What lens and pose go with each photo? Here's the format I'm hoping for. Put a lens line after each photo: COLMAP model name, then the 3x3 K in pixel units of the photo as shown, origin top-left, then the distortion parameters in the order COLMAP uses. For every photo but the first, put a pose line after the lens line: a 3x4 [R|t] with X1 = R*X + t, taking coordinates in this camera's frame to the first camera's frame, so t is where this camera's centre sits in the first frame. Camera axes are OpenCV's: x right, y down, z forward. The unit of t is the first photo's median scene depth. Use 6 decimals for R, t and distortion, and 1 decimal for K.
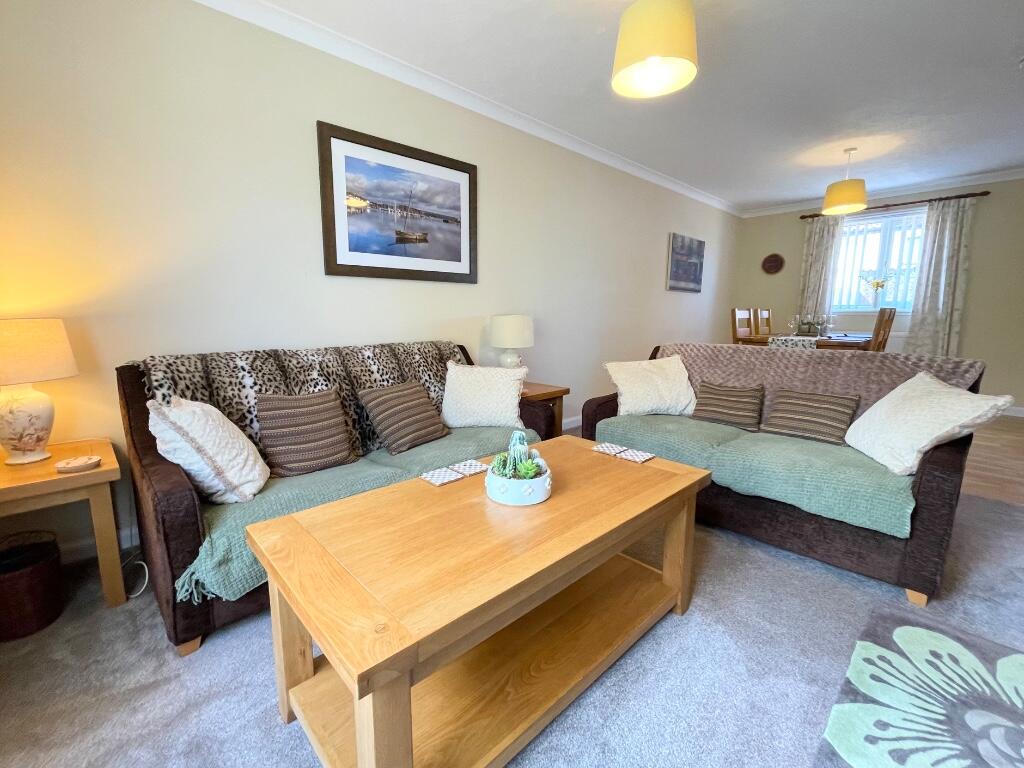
lens RADIAL K [[439.8, 0, 512.0], [0, 439.8, 384.0], [0, 0, 1]] dist [-0.002226, 0.000135]
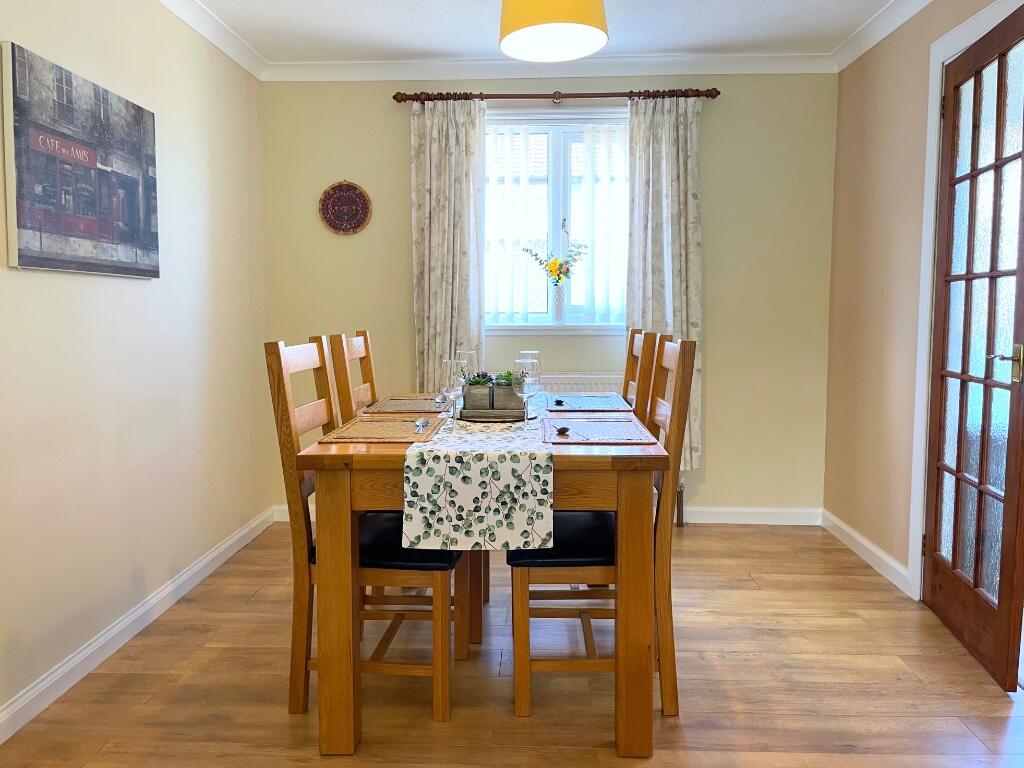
lens RADIAL K [[812.1, 0, 512.7], [0, 812.1, 369.0], [0, 0, 1]] dist [0.066782, -0.011854]
pose [[0.716790, -0.060176, 0.694688, 0.382964], [0.114123, 0.992959, -0.031740, -0.185028], [-0.687887, 0.102031, 0.718611, 0.798699]]
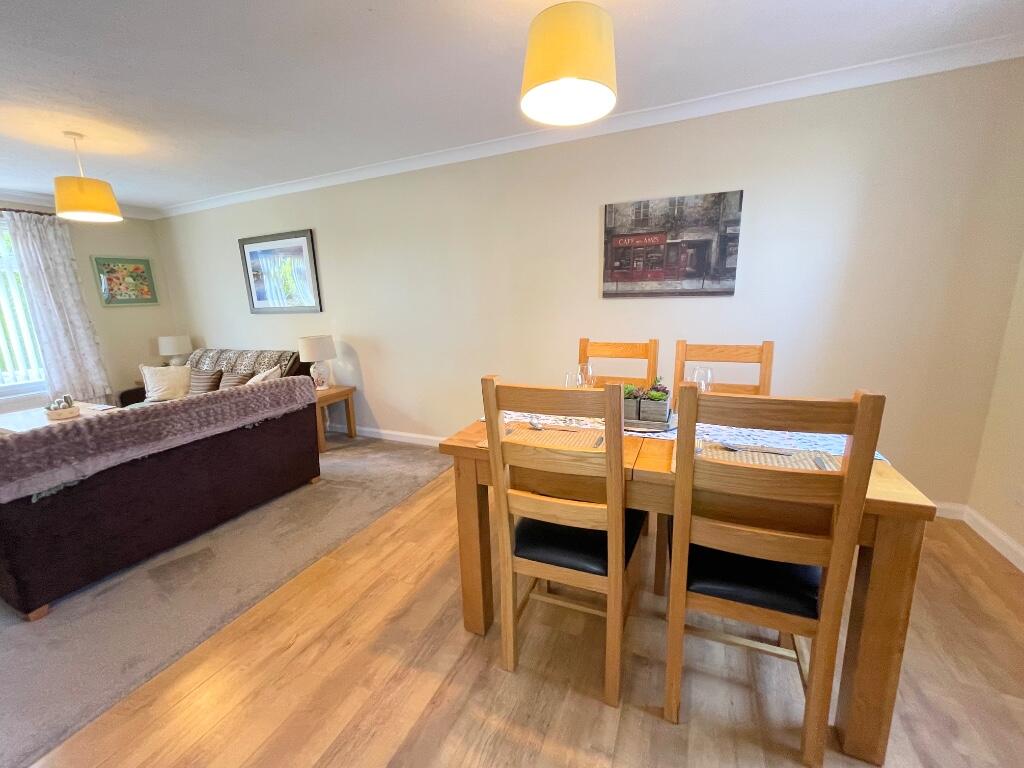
lens RADIAL K [[420.7, 0, 510.9], [0, 420.7, 382.0], [0, 0, 1]] dist [0.002470, -0.000402]
pose [[0.380660, 0.174306, -0.908139, 1.488939], [-0.112300, 0.983519, 0.141702, -0.283032], [0.917871, 0.048044, 0.393960, 1.098167]]
